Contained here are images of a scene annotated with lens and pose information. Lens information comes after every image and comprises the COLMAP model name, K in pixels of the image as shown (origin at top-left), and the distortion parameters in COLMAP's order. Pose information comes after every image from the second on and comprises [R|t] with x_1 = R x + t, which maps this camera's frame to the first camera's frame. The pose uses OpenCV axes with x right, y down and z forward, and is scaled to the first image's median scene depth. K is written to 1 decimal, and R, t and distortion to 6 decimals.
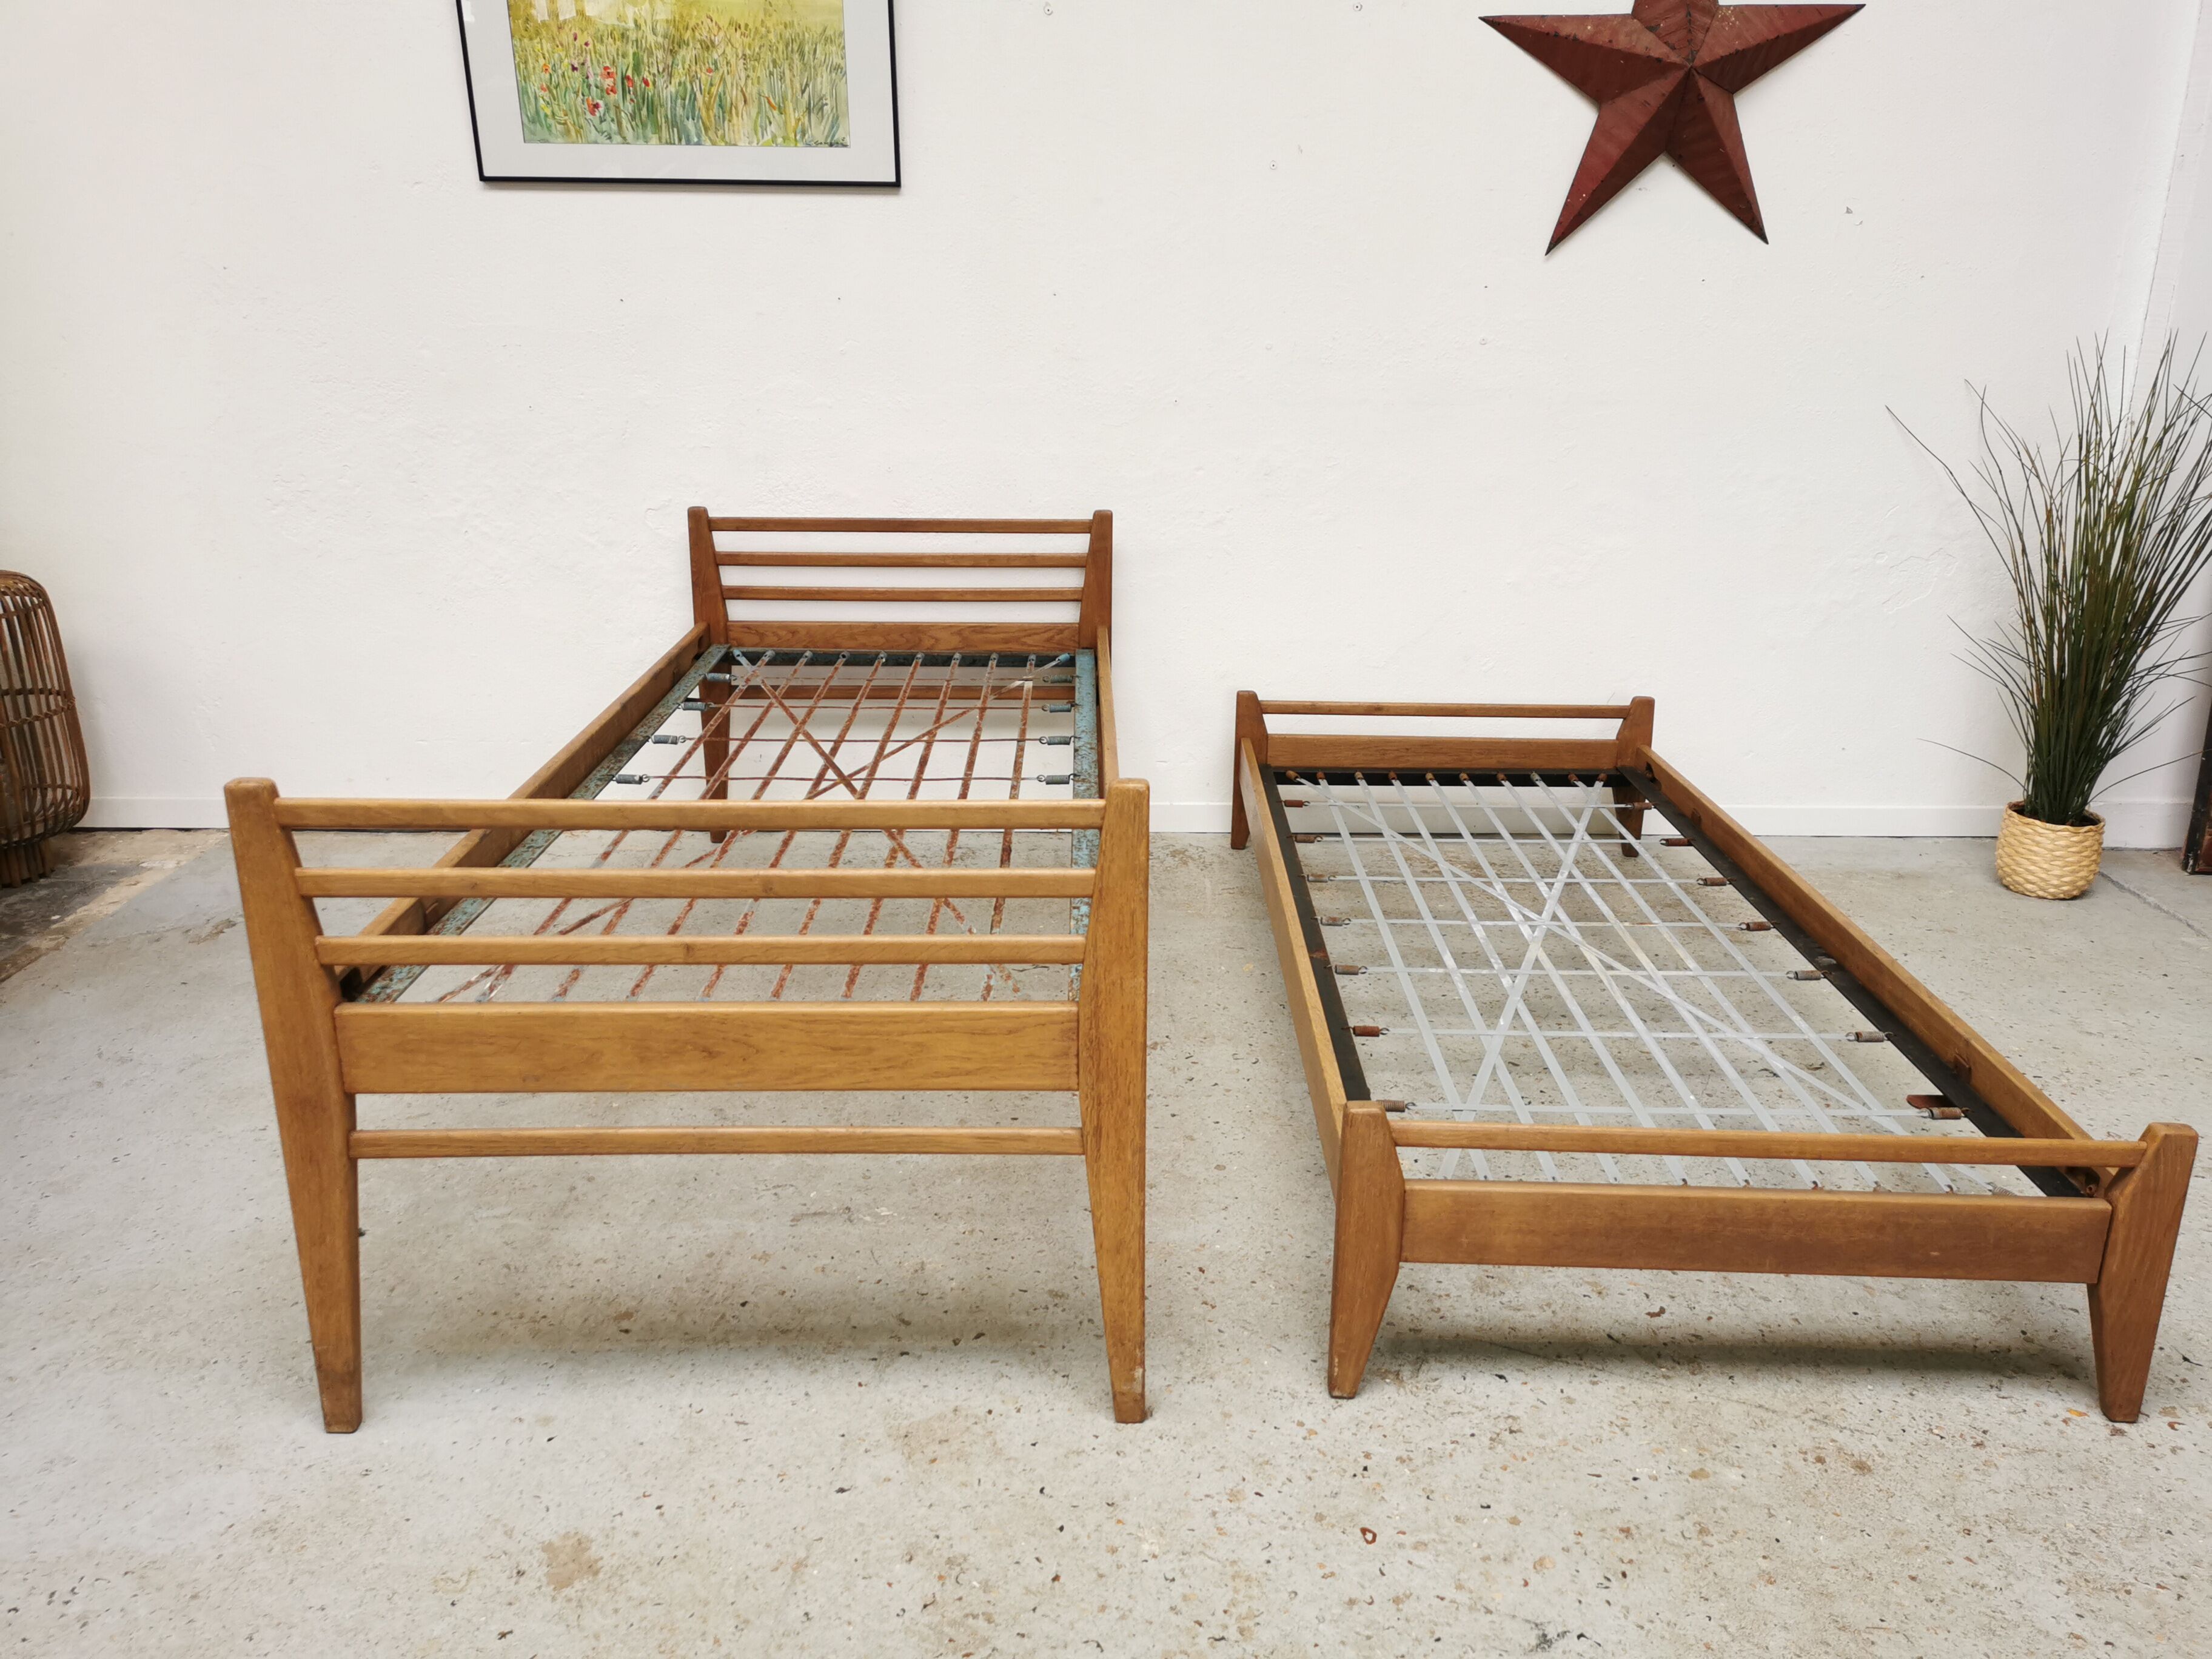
lens RADIAL K [[1703.6, 0, 1103.9], [0, 1703.6, 822.9], [0, 0, 1]] dist [0.060778, -0.059485]
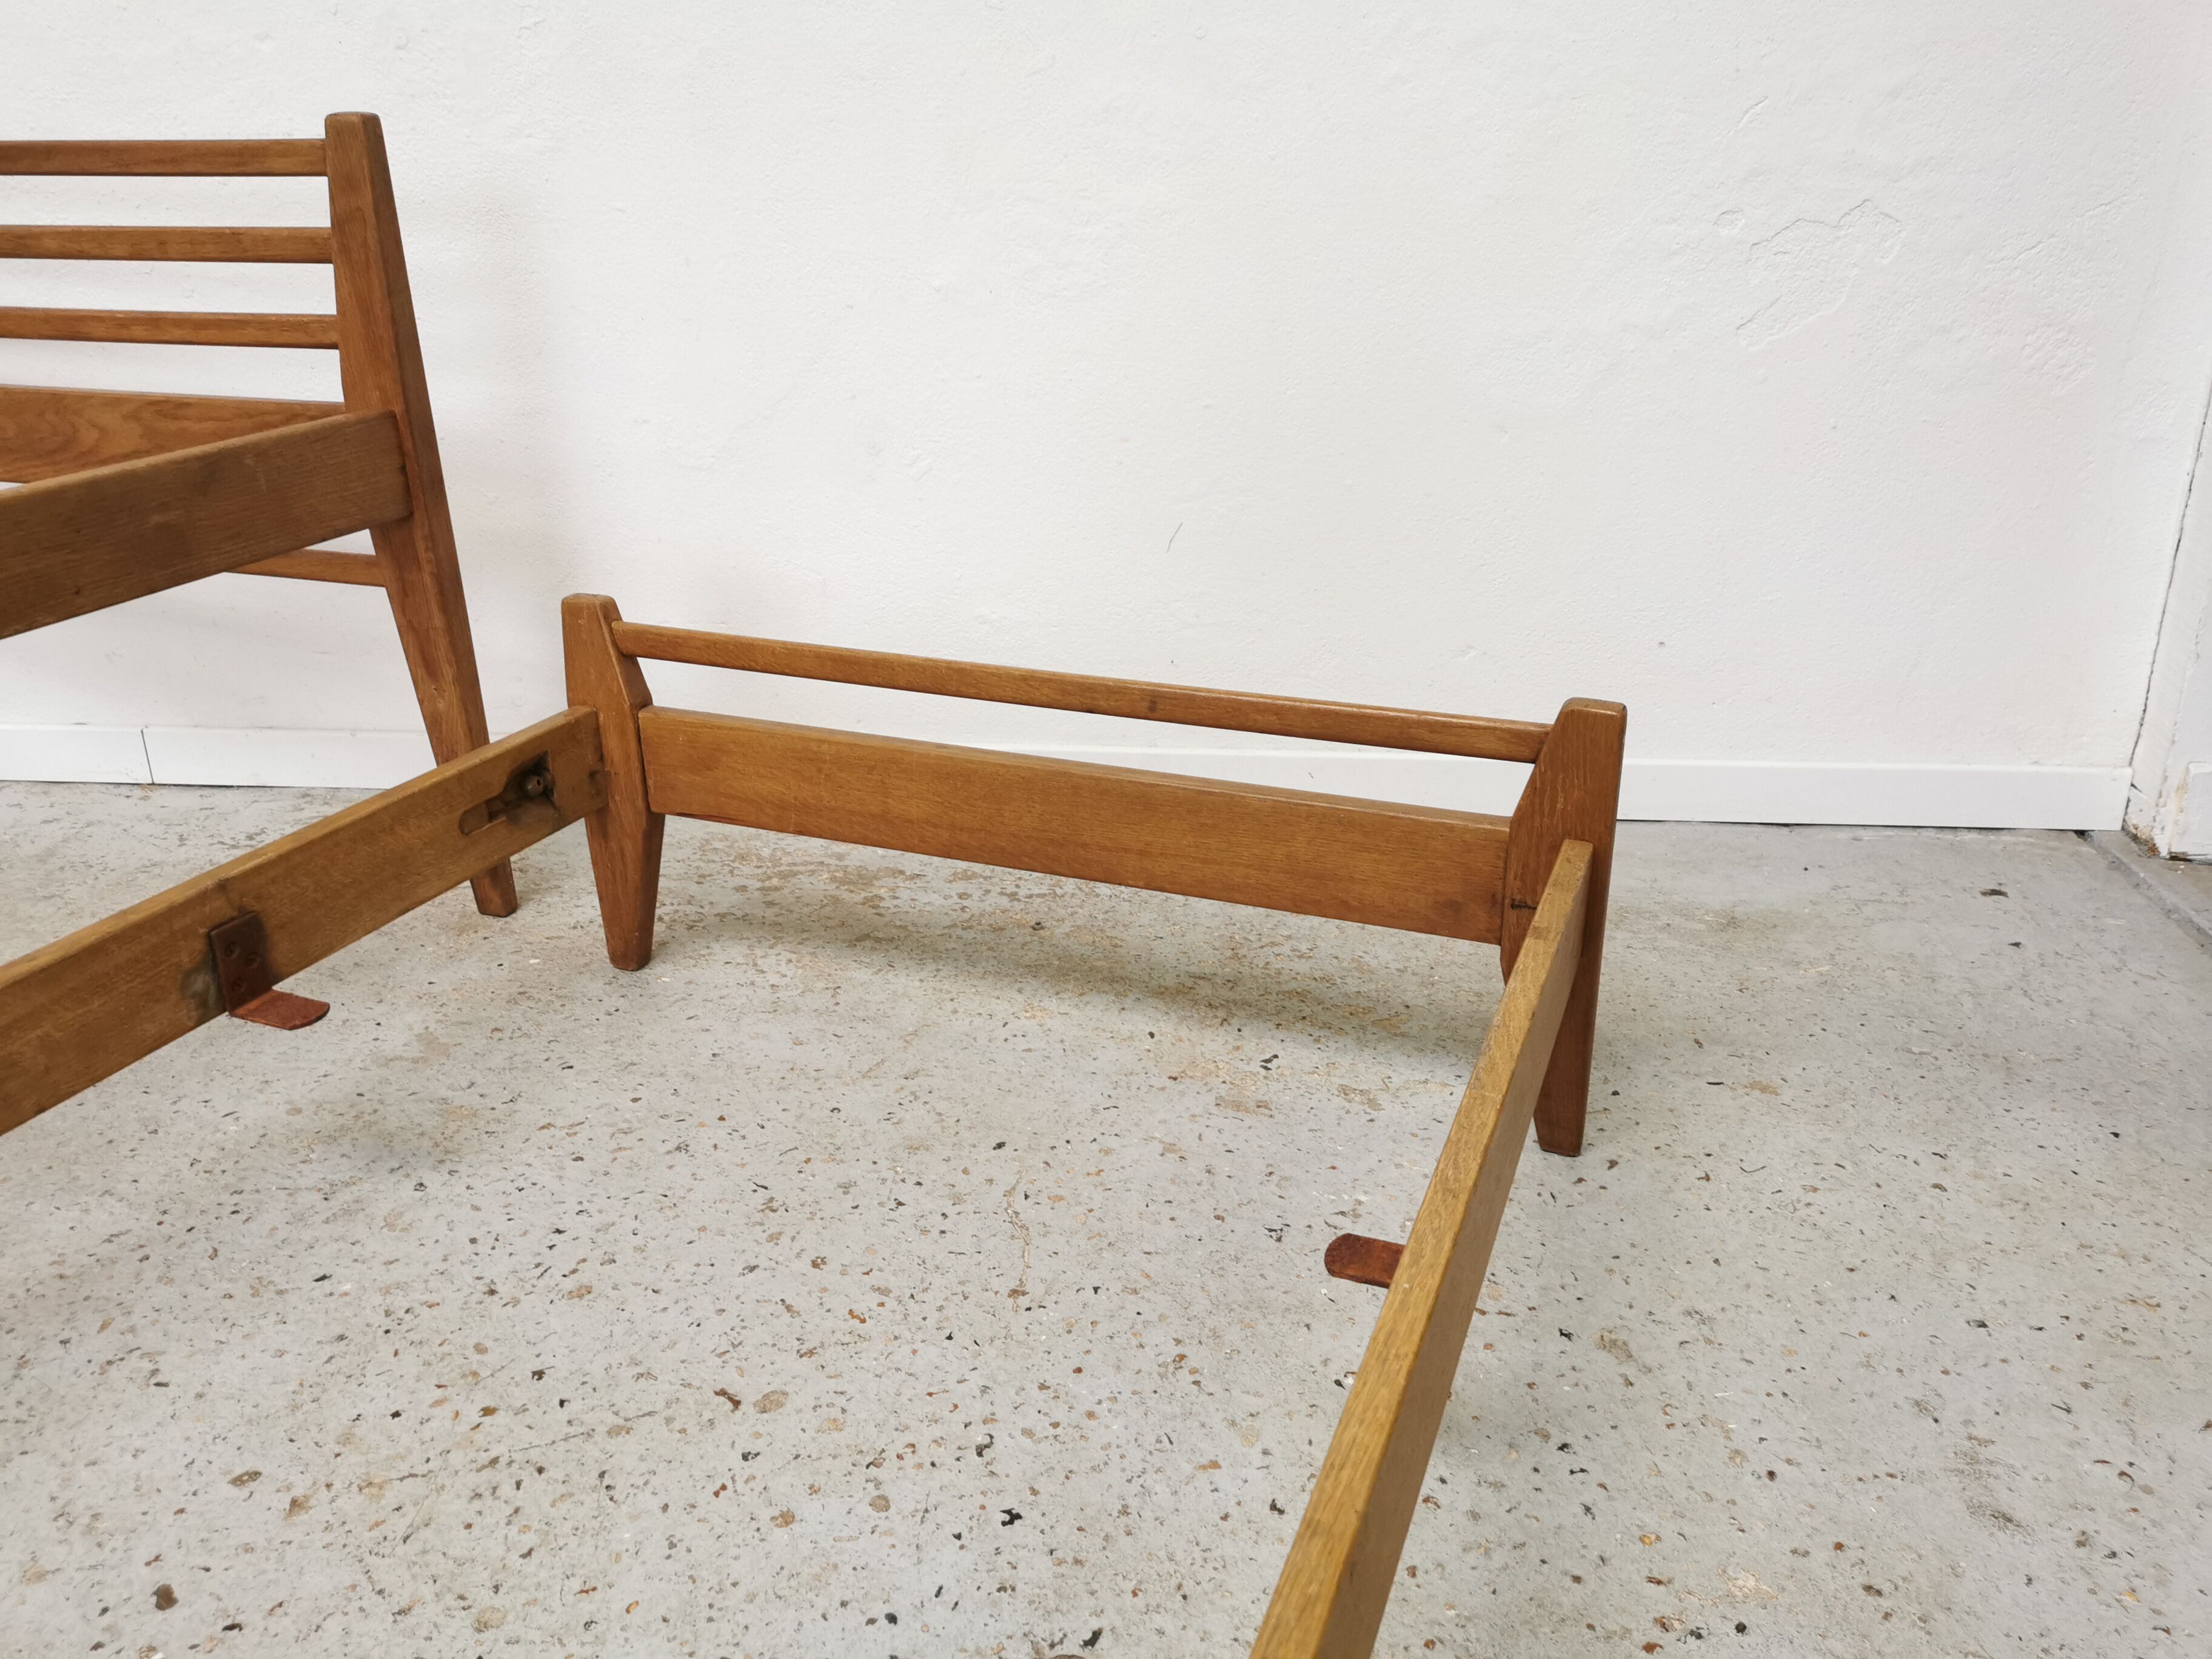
lens RADIAL K [[1703.6, 0, 1108.1], [0, 1703.6, 833.7], [0, 0, 1]] dist [0.060778, -0.059485]
pose [[0.994596, 0.022136, -0.101436, 0.706778], [-0.014187, 0.996819, 0.078424, -0.055933], [0.102849, -0.076562, 0.991746, 1.086446]]
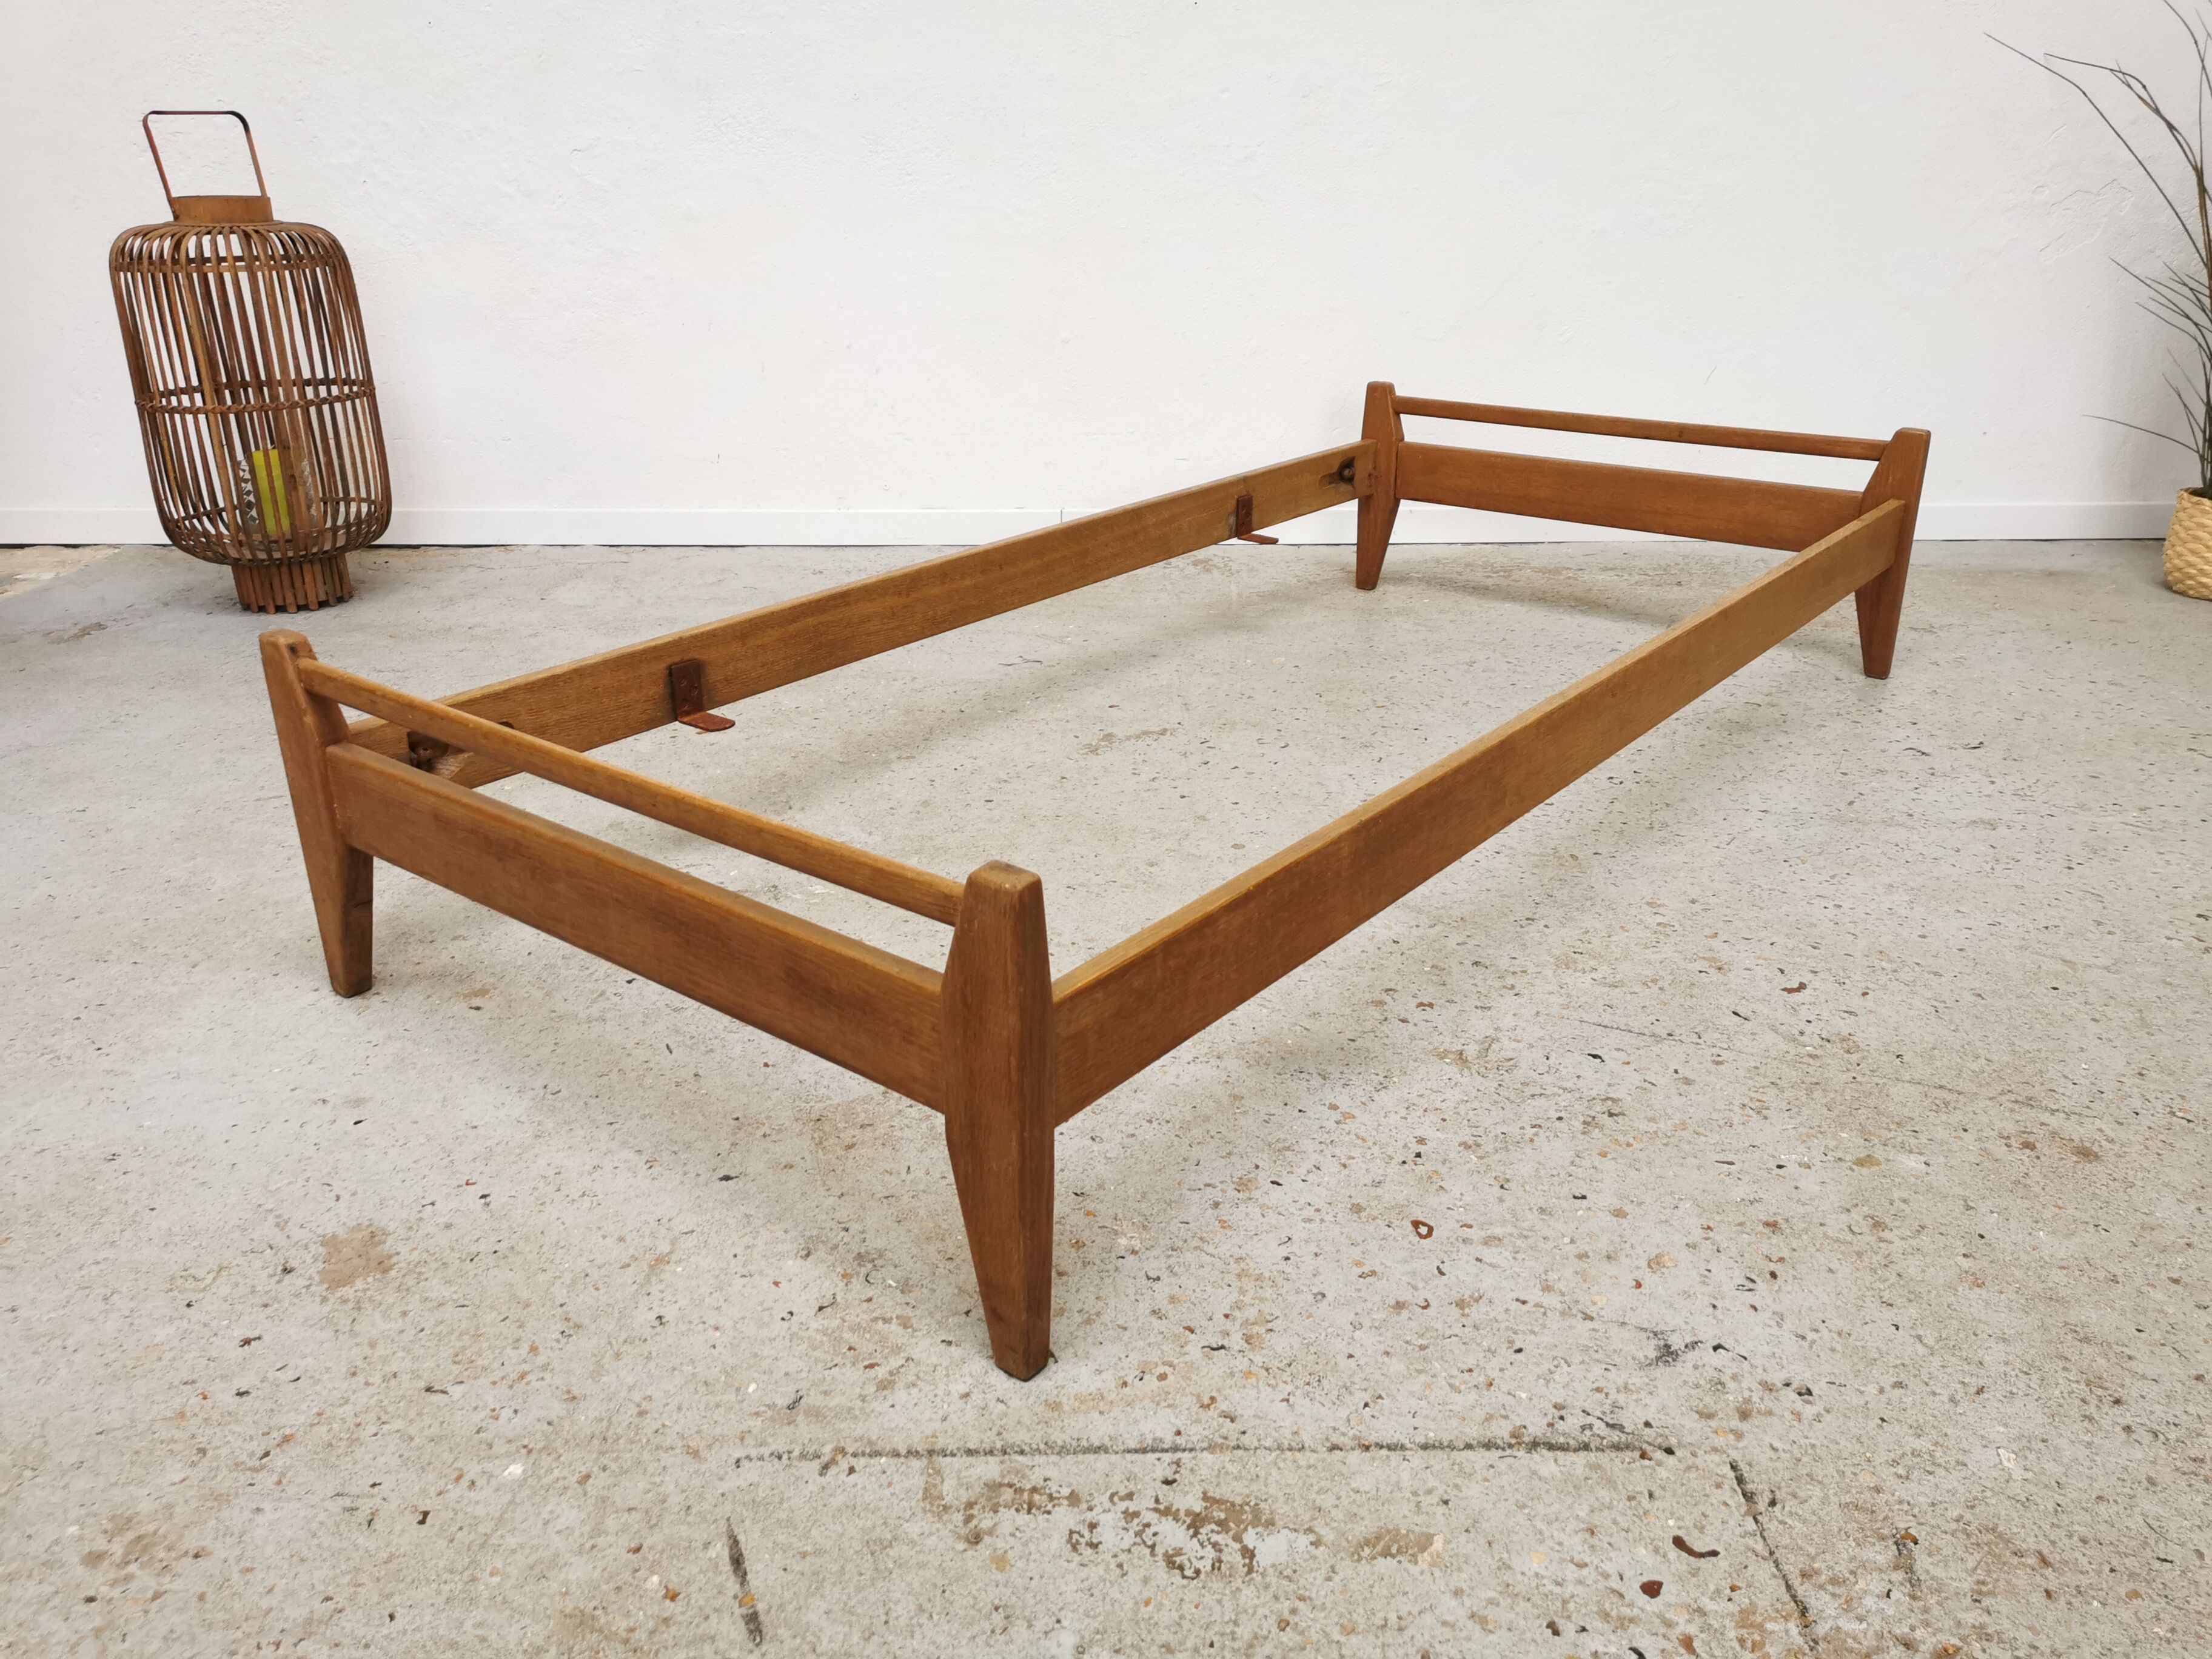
lens RADIAL K [[1703.6, 0, 1104.2], [0, 1703.6, 834.6], [0, 0, 1]] dist [0.060778, -0.059485]
pose [[0.999652, -0.004217, -0.026037, 0.035266], [0.006312, 0.996700, 0.080923, 0.179380], [0.025609, -0.081059, 0.996380, 0.265584]]
